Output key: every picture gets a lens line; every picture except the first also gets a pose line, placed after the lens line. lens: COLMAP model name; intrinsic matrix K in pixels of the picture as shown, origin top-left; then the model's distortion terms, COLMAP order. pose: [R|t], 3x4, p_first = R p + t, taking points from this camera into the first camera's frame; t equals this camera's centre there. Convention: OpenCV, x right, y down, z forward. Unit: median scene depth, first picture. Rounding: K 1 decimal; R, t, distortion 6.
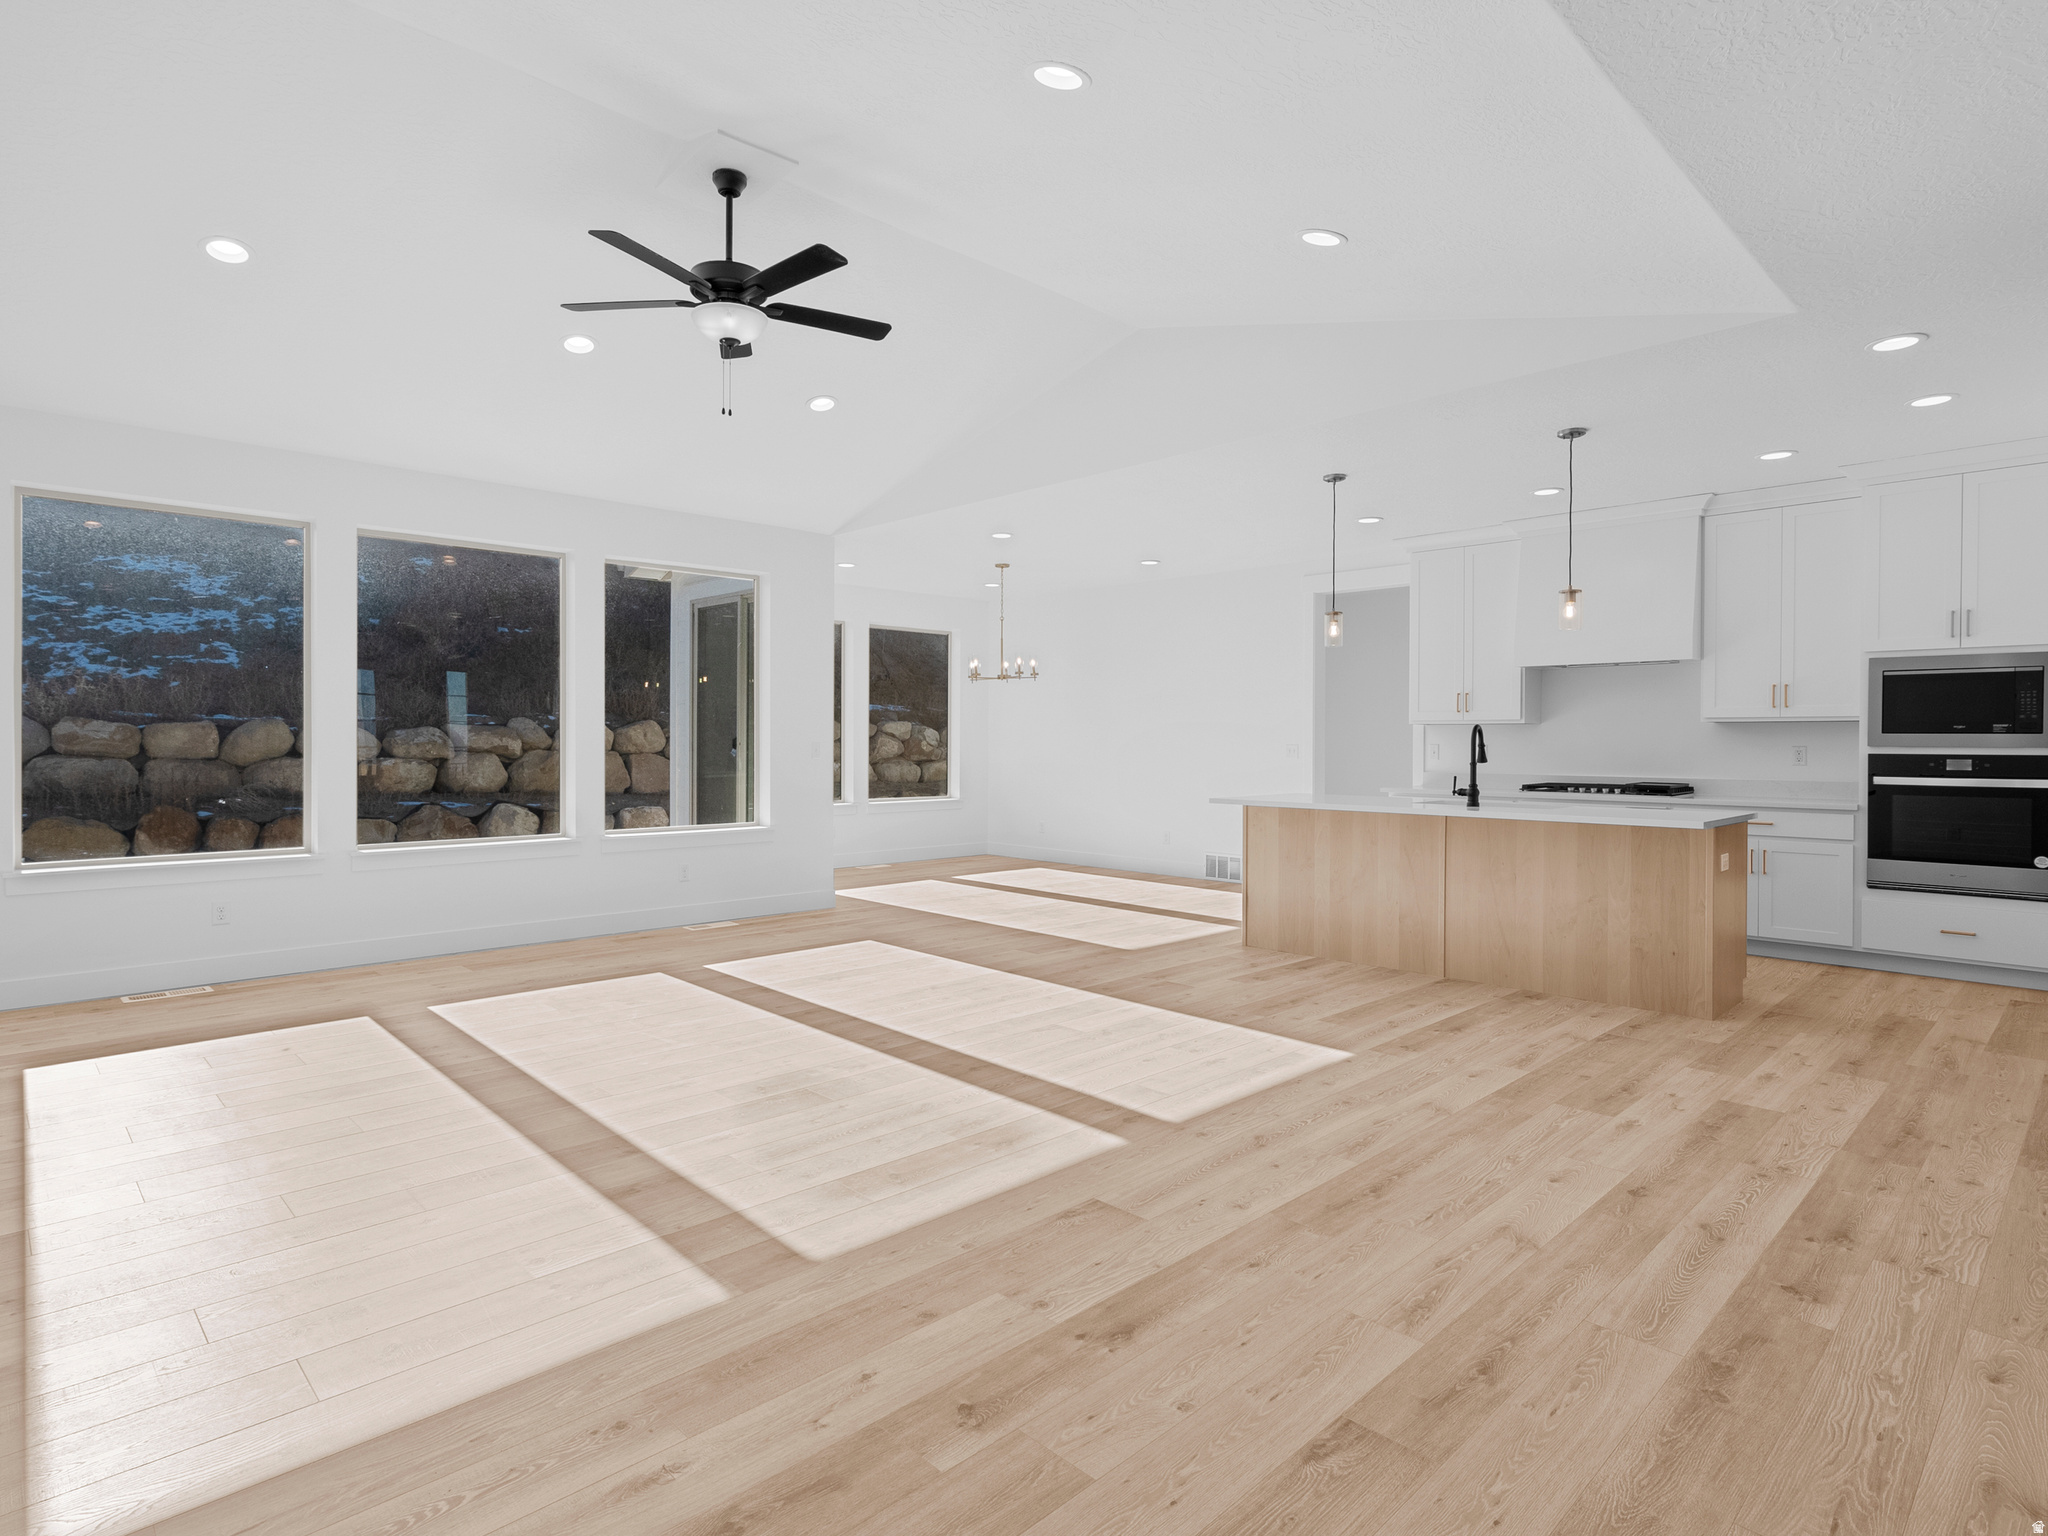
lens RADIAL K [[1087.0, 0, 1029.9], [0, 1087.0, 760.2], [0, 0, 1]] dist [0.002192, -0.000374]
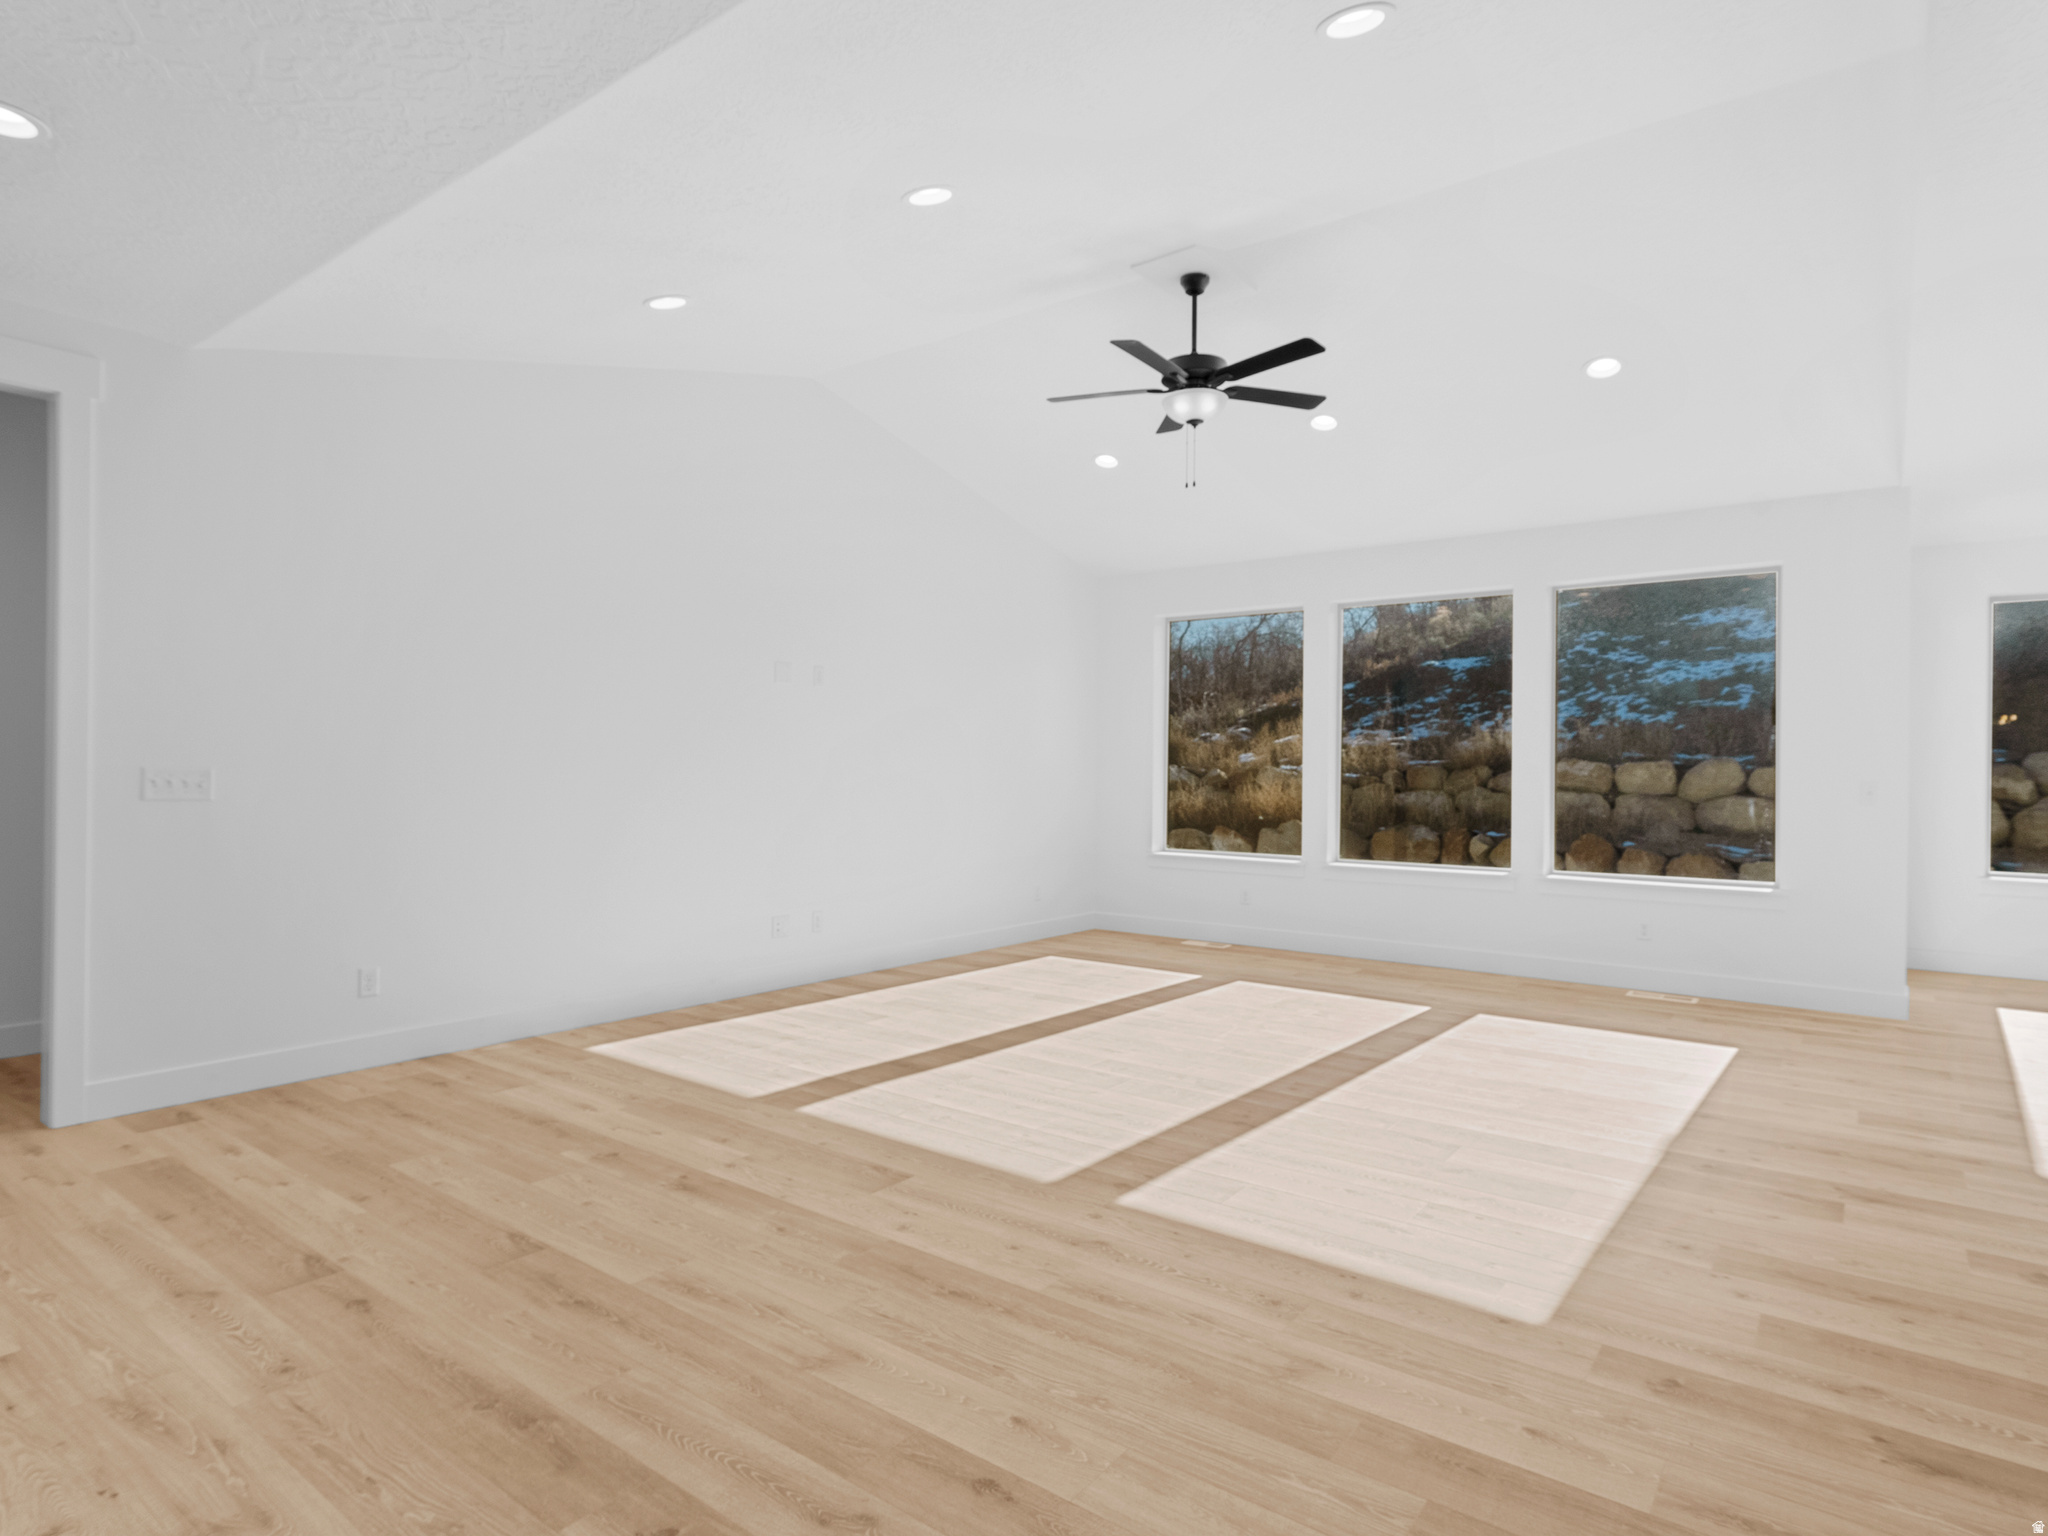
lens RADIAL K [[1138.9, 0, 1032.1], [0, 1138.9, 767.8], [0, 0, 1]] dist [-0.000344, 0.002138]
pose [[0.143542, -0.003706, -0.989637, 0.951211], [-0.027499, 0.999592, -0.007732, -0.008740], [0.989262, 0.028324, 0.143382, 0.722182]]
